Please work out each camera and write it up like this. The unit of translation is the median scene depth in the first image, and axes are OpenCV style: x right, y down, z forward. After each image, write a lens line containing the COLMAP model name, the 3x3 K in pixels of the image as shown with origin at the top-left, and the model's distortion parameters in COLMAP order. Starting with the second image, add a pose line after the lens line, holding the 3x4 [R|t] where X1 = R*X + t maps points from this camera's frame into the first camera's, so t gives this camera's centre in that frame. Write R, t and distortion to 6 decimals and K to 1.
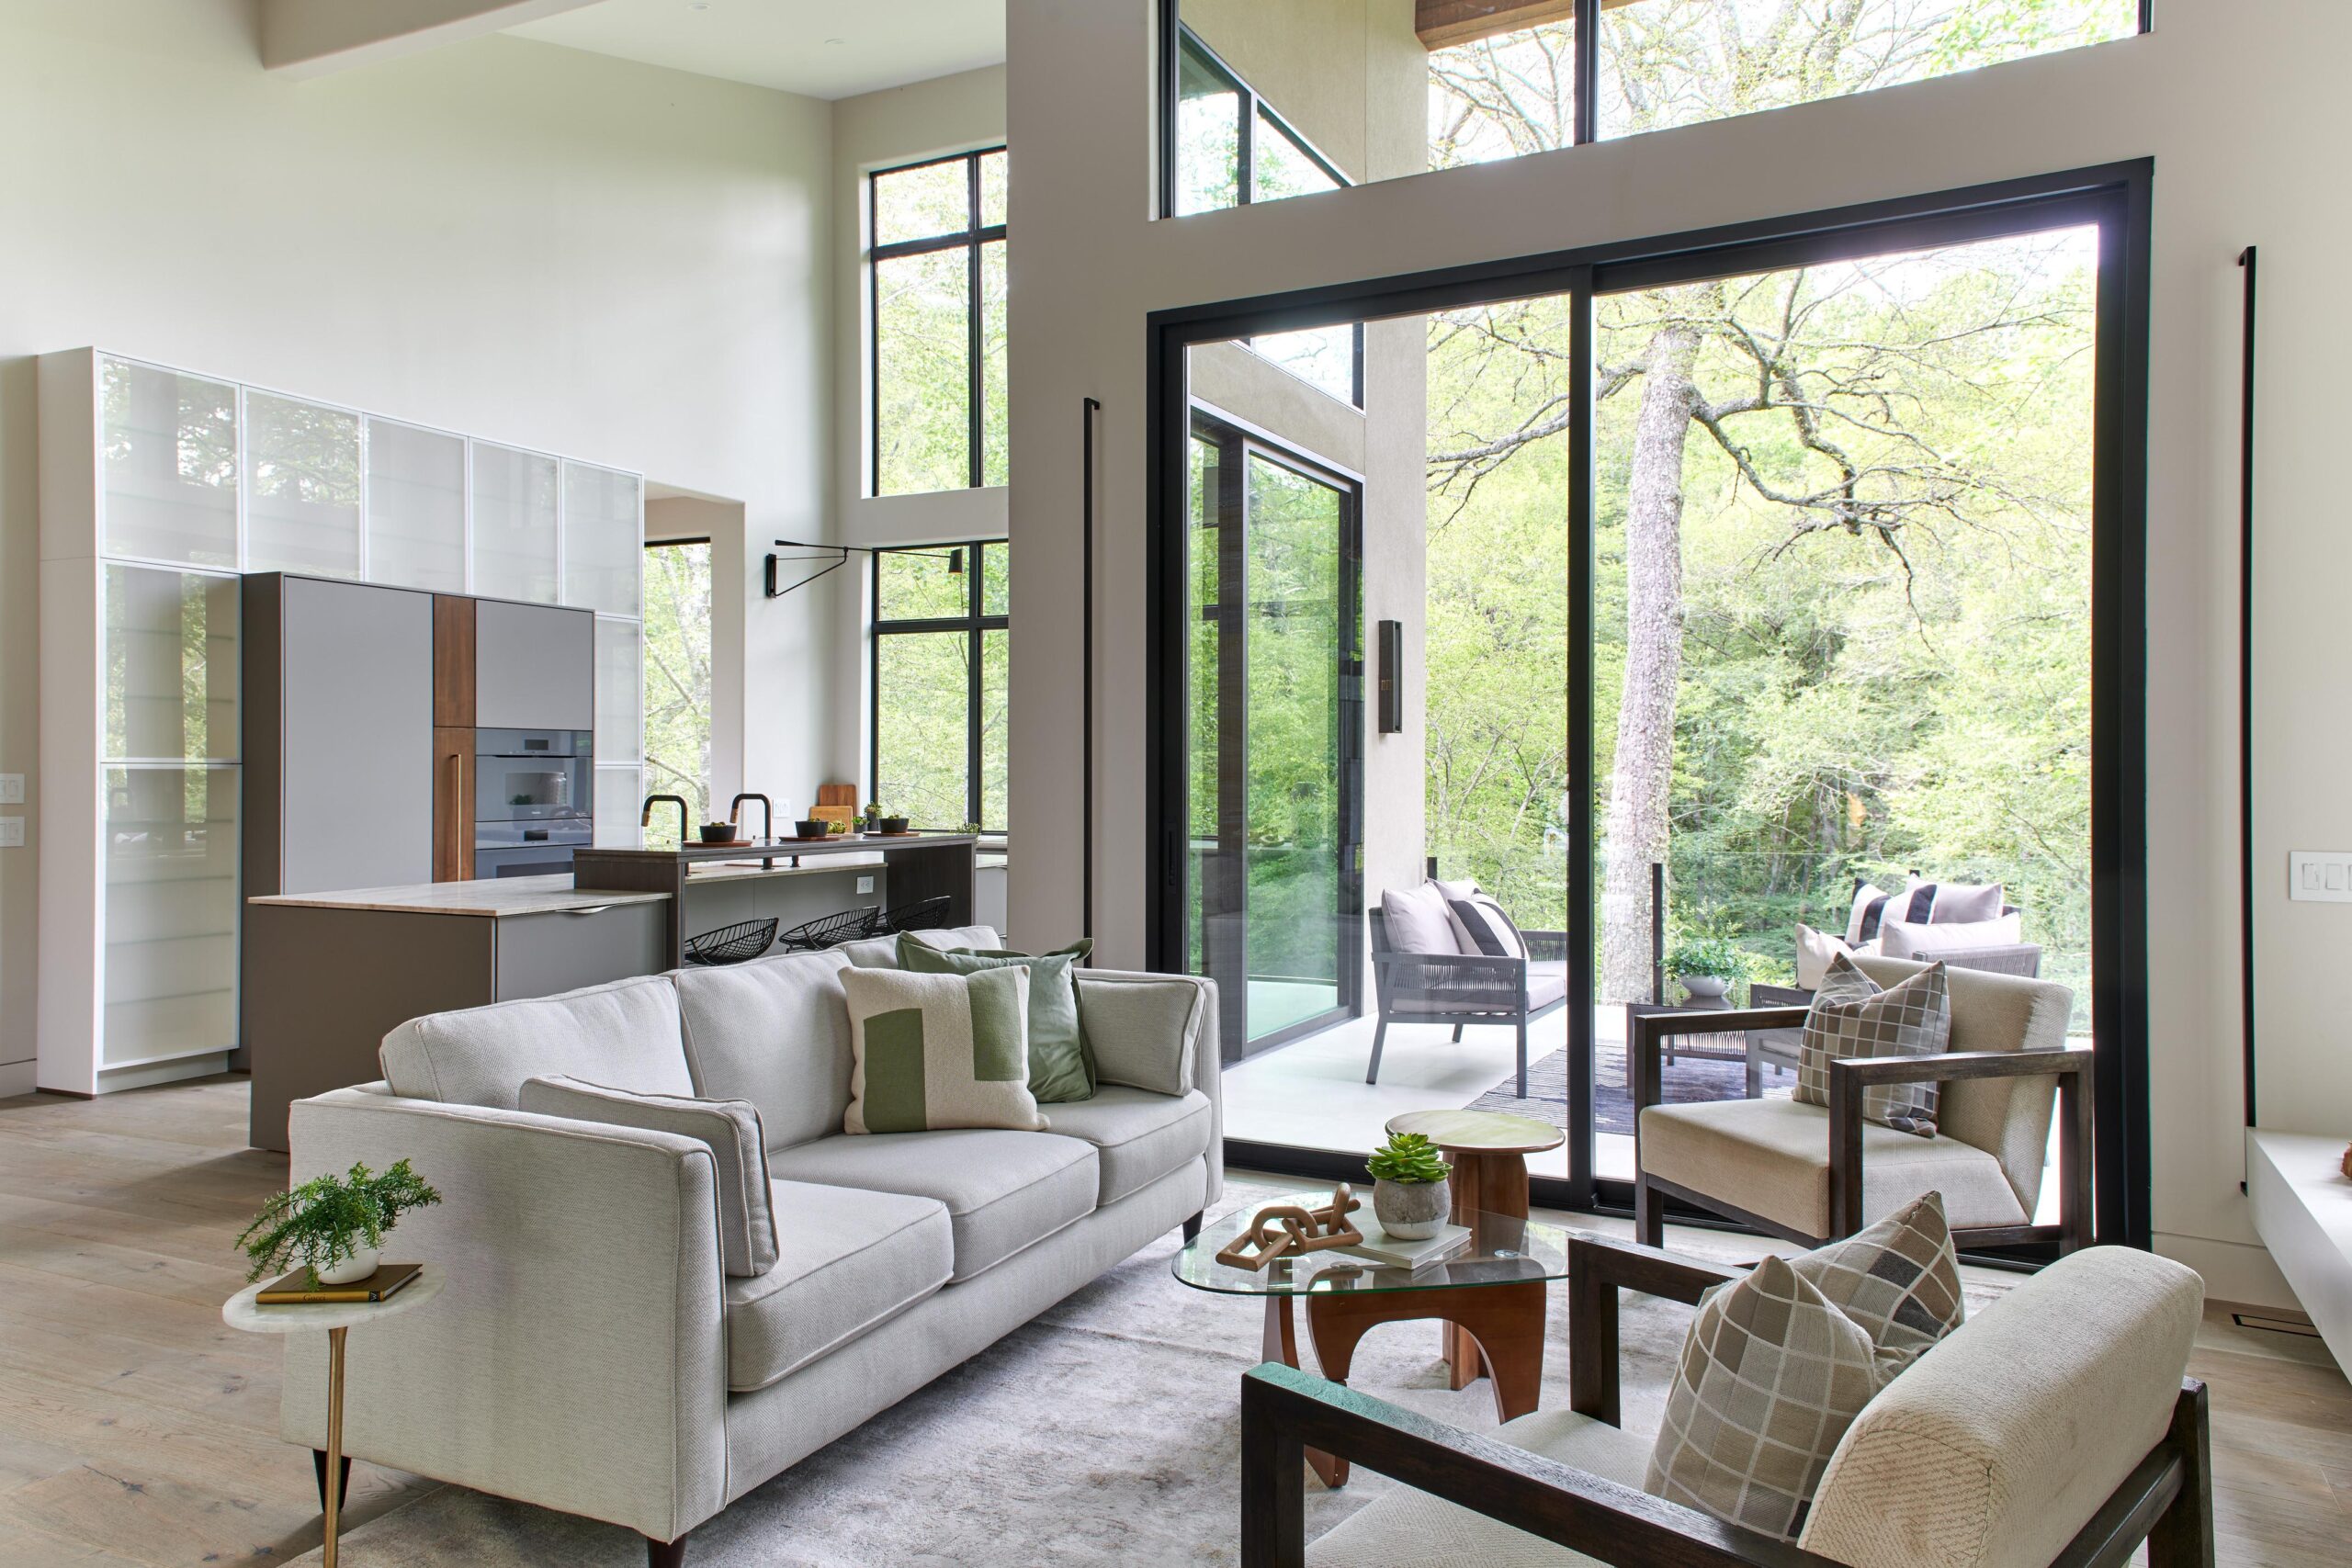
lens RADIAL K [[1599.1, 0, 1176.0], [0, 1599.1, 784.0], [0, 0, 1]] dist [0.001803, -0.001175]
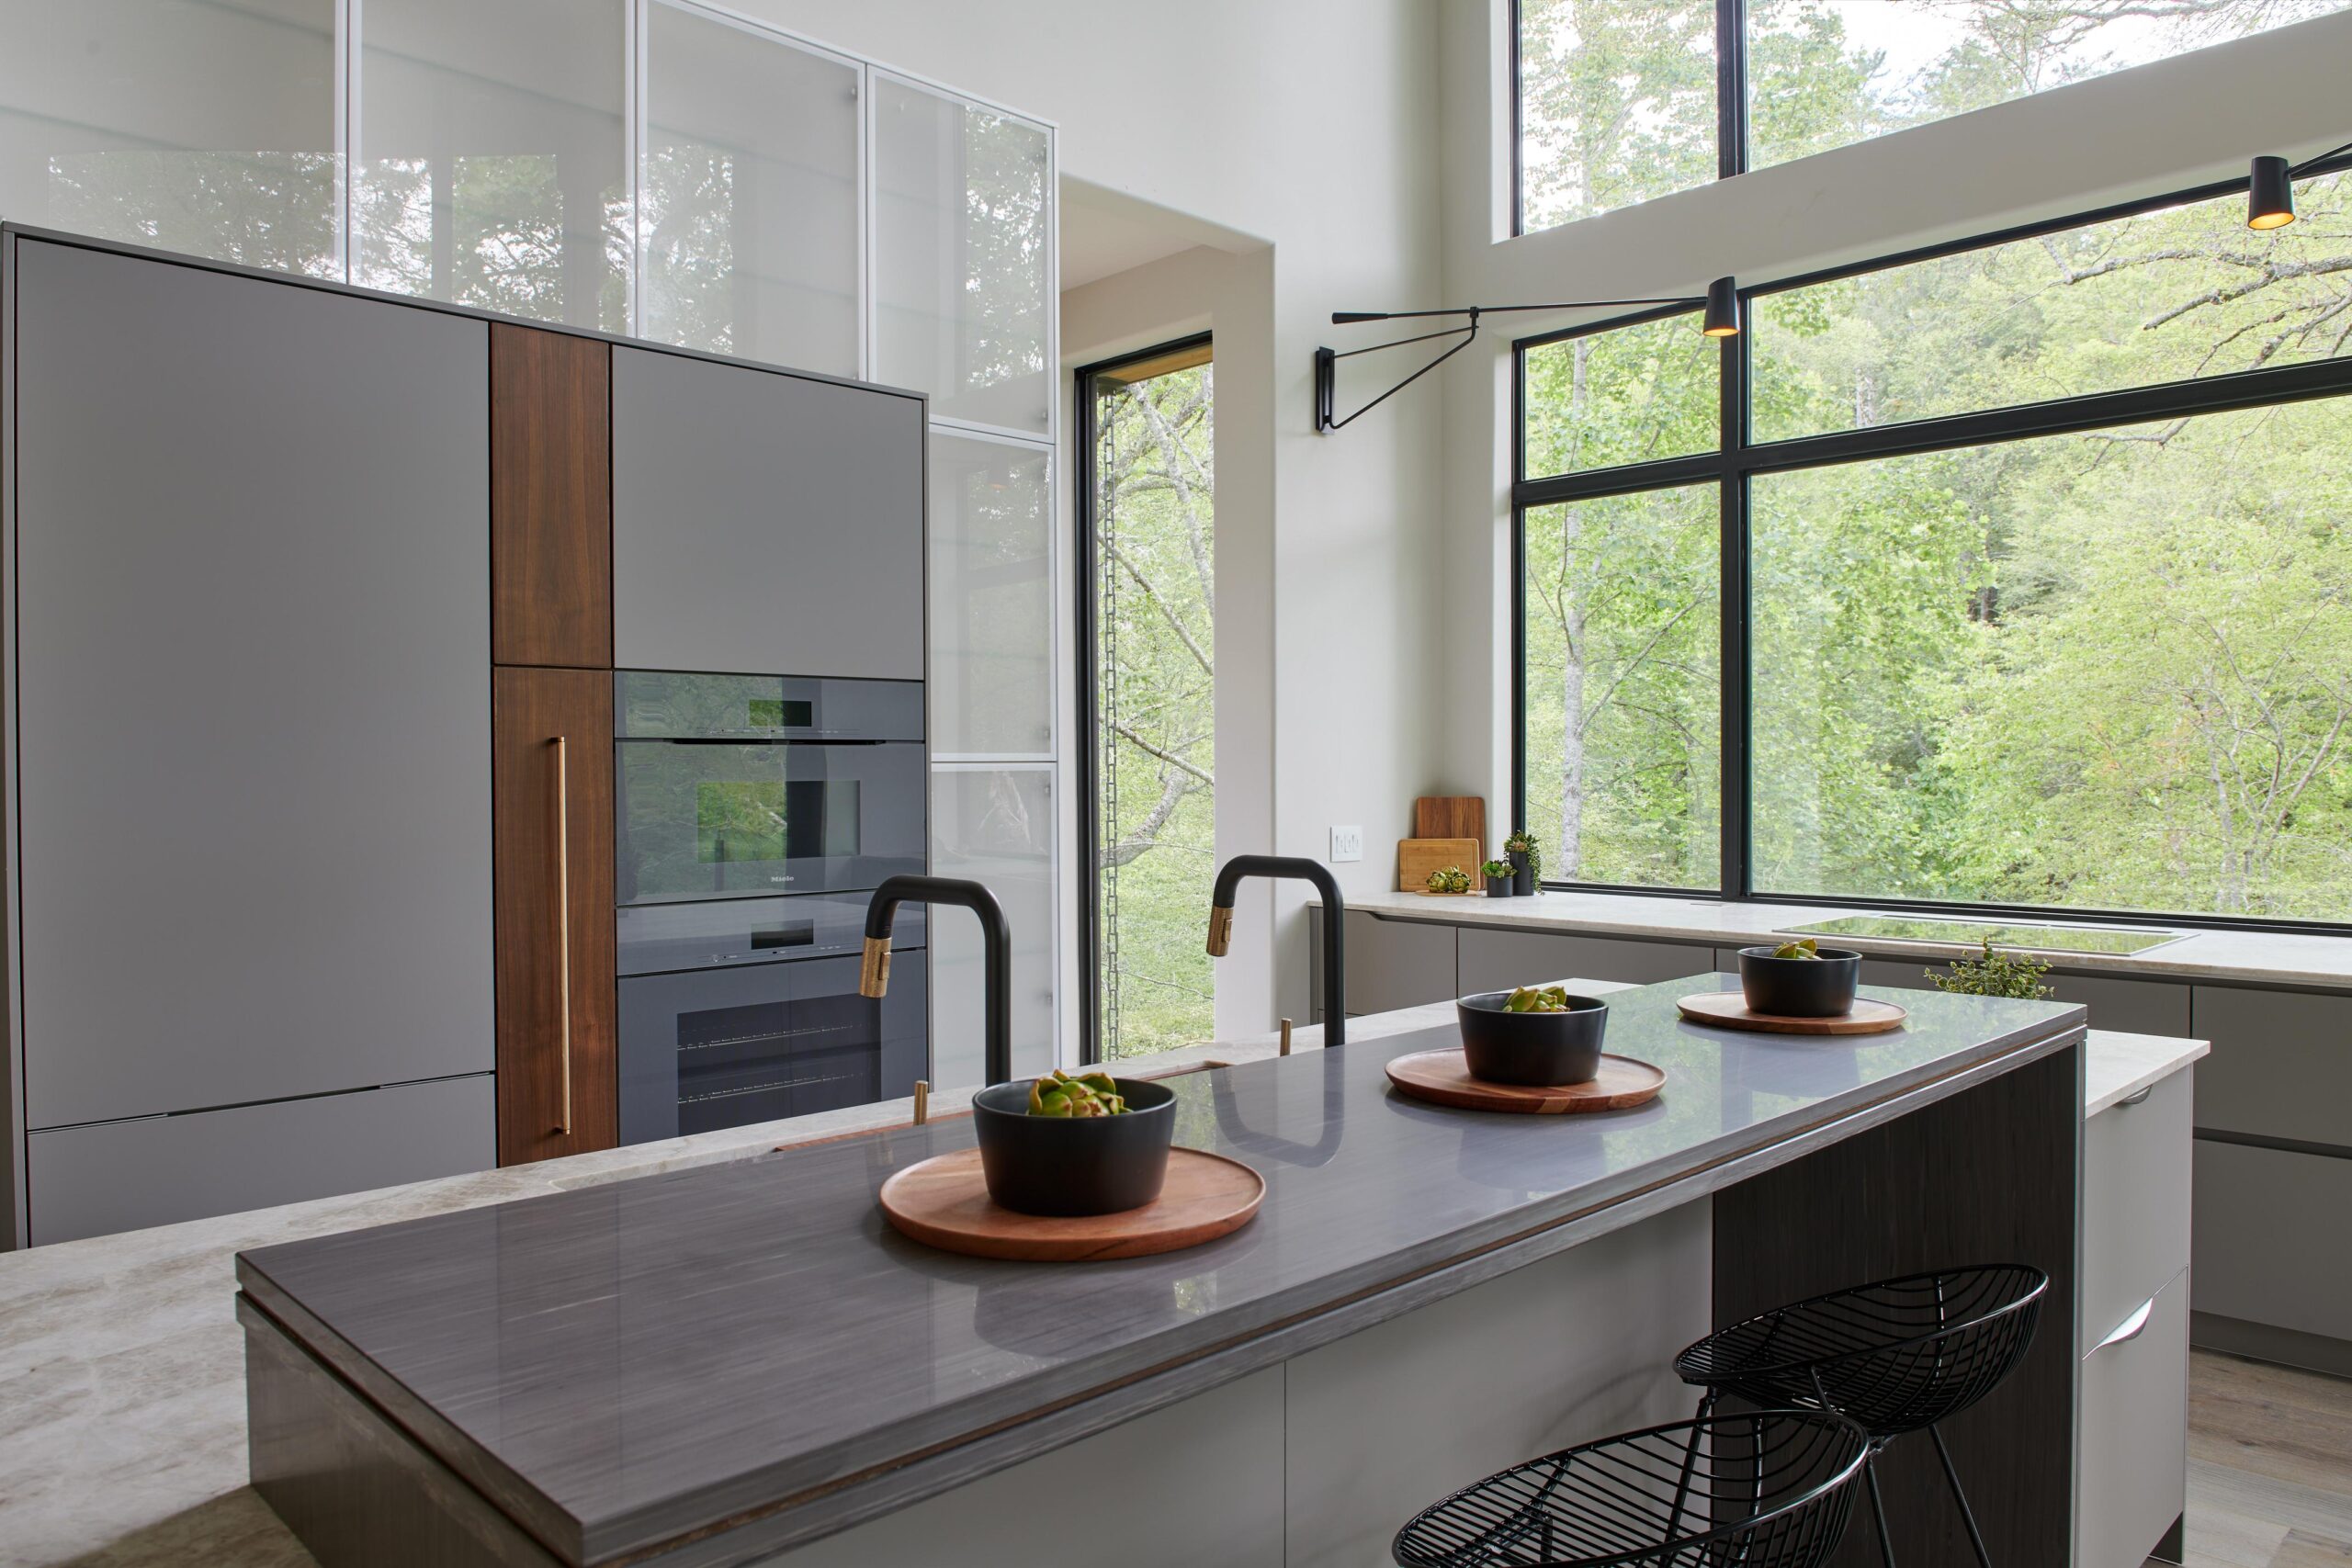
lens RADIAL K [[1599.1, 0, 1176.0], [0, 1599.1, 784.0], [0, 0, 1]] dist [0.001803, -0.001175]
pose [[0.948356, -0.001462, -0.317205, -0.136607], [0.002603, 0.999992, 0.003174, -0.005937], [0.317198, -0.003836, 0.948352, 0.501304]]
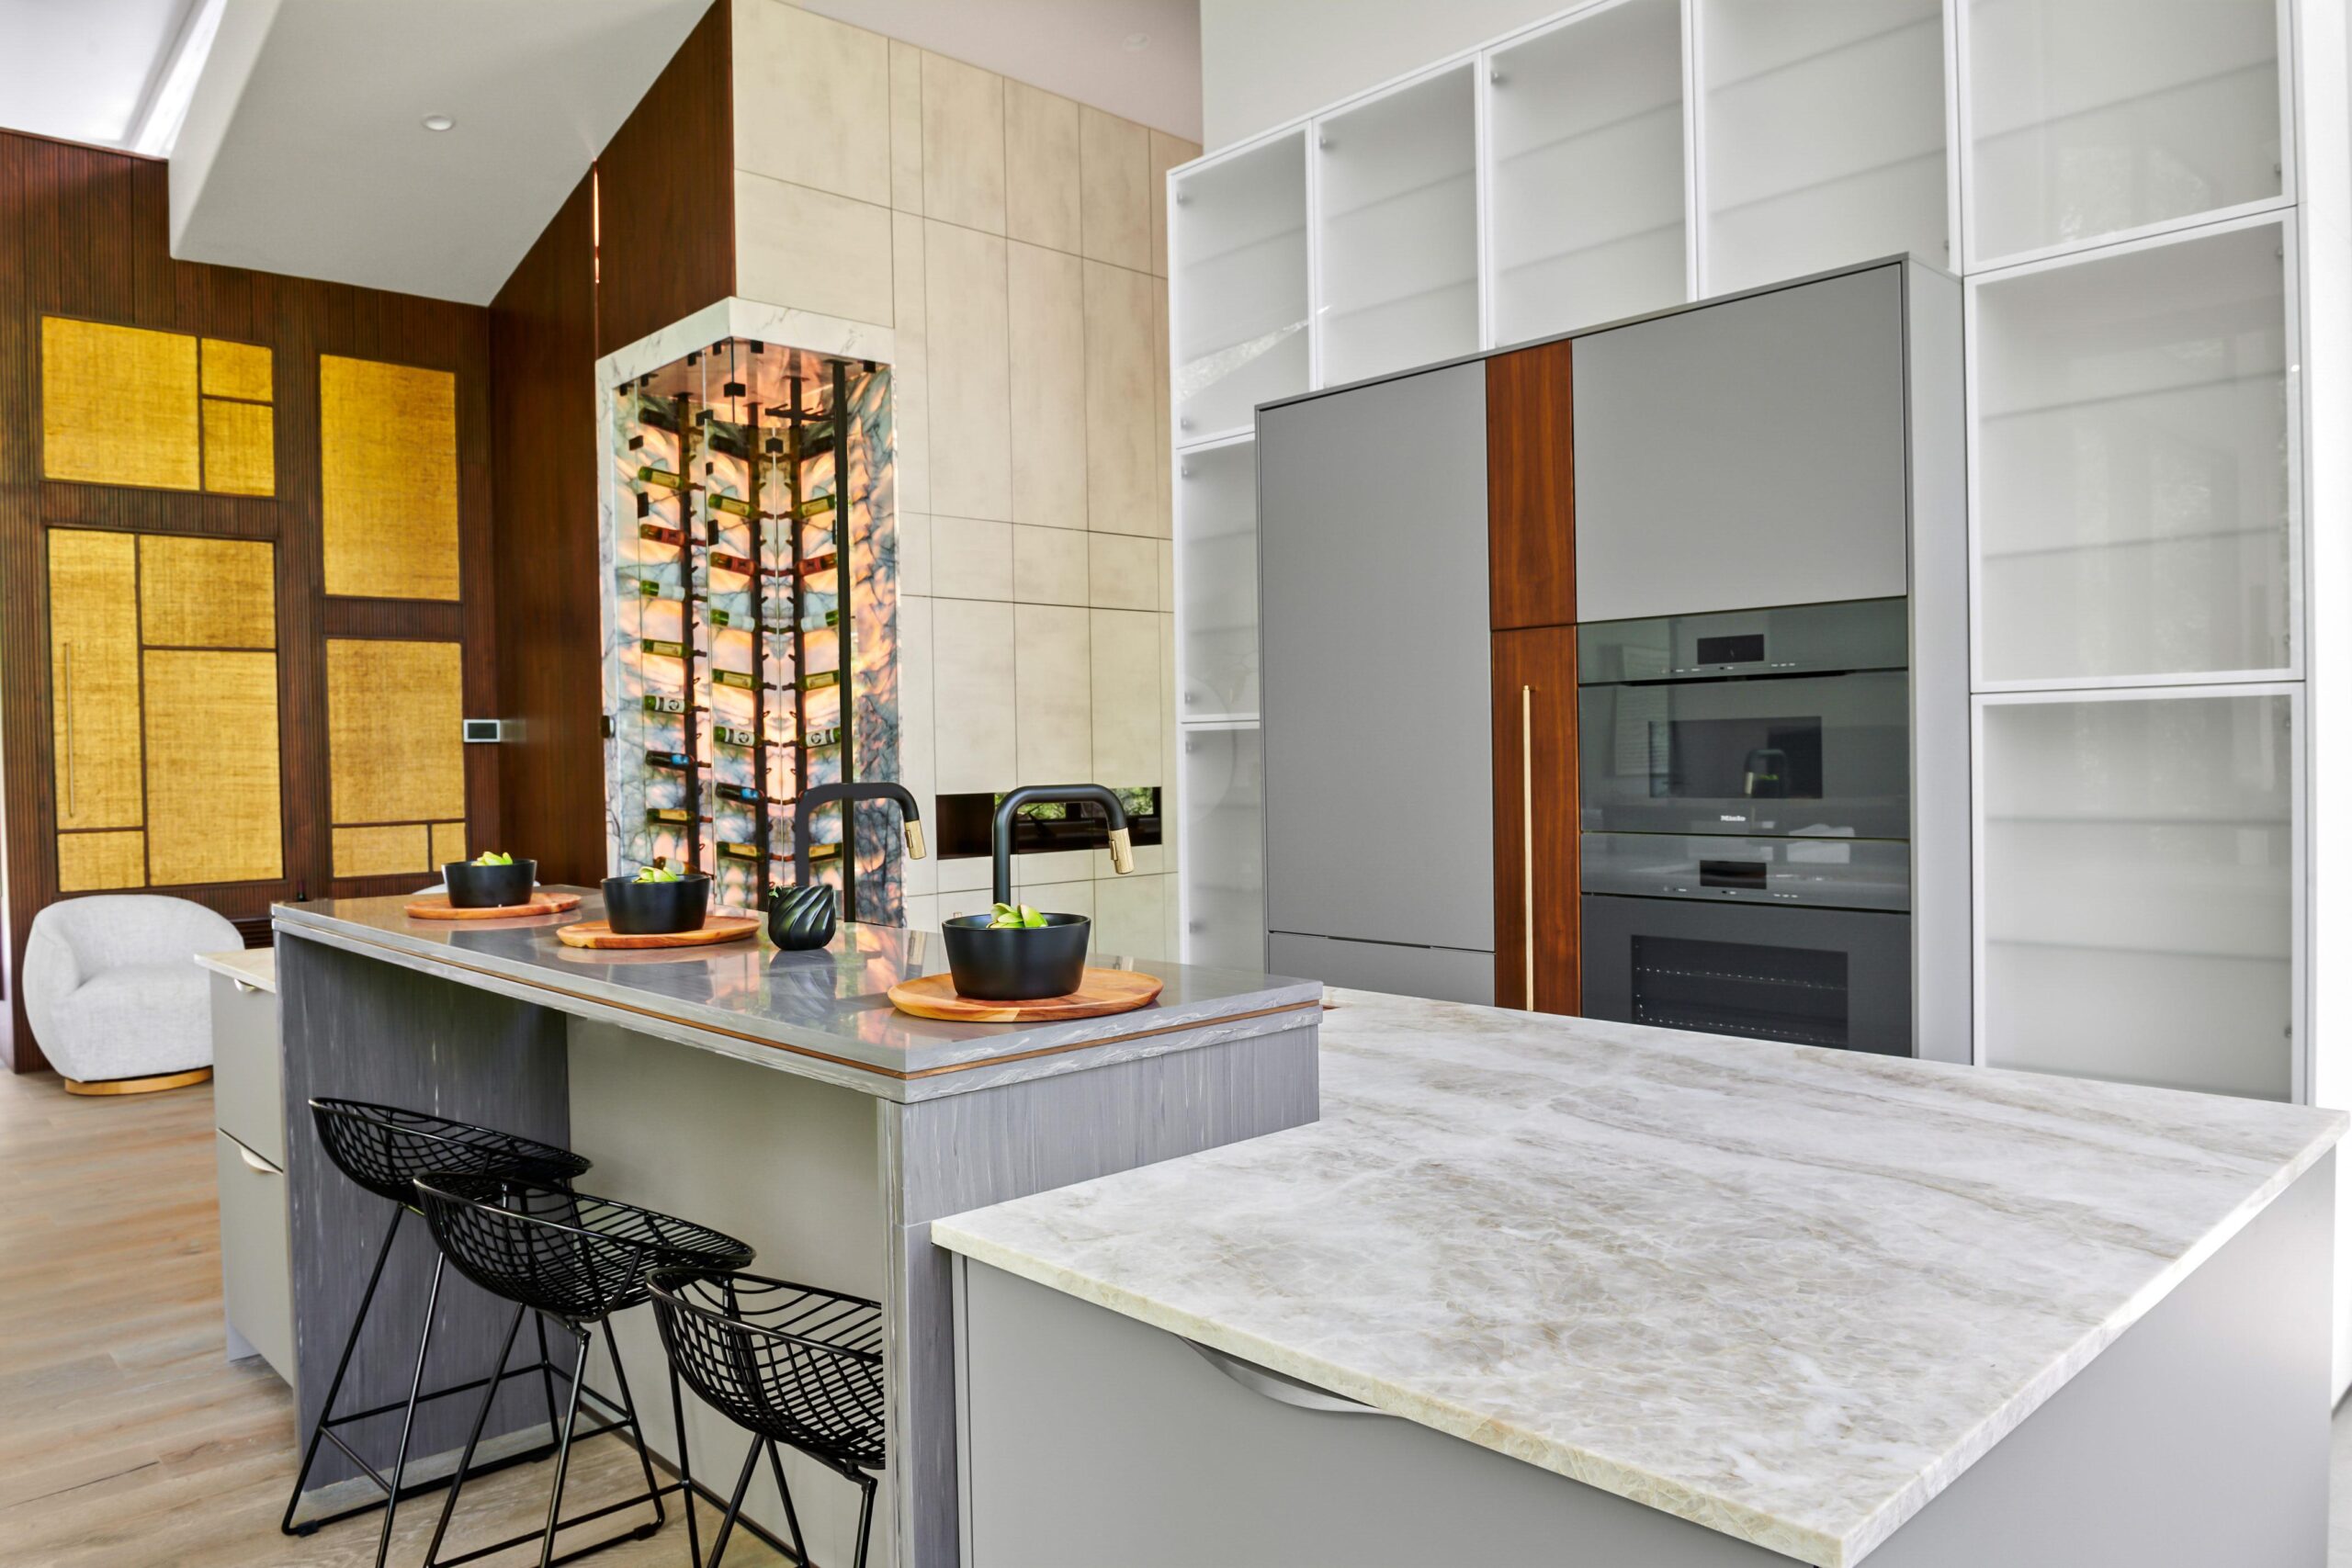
lens RADIAL K [[1599.1, 0, 1176.0], [0, 1599.1, 784.0], [0, 0, 1]] dist [0.001803, -0.001175]
pose [[-0.336271, 0.030295, -0.941278, 0.019109], [0.012437, 0.999538, 0.027727, -0.003041], [0.941683, -0.002383, -0.336493, 0.781452]]
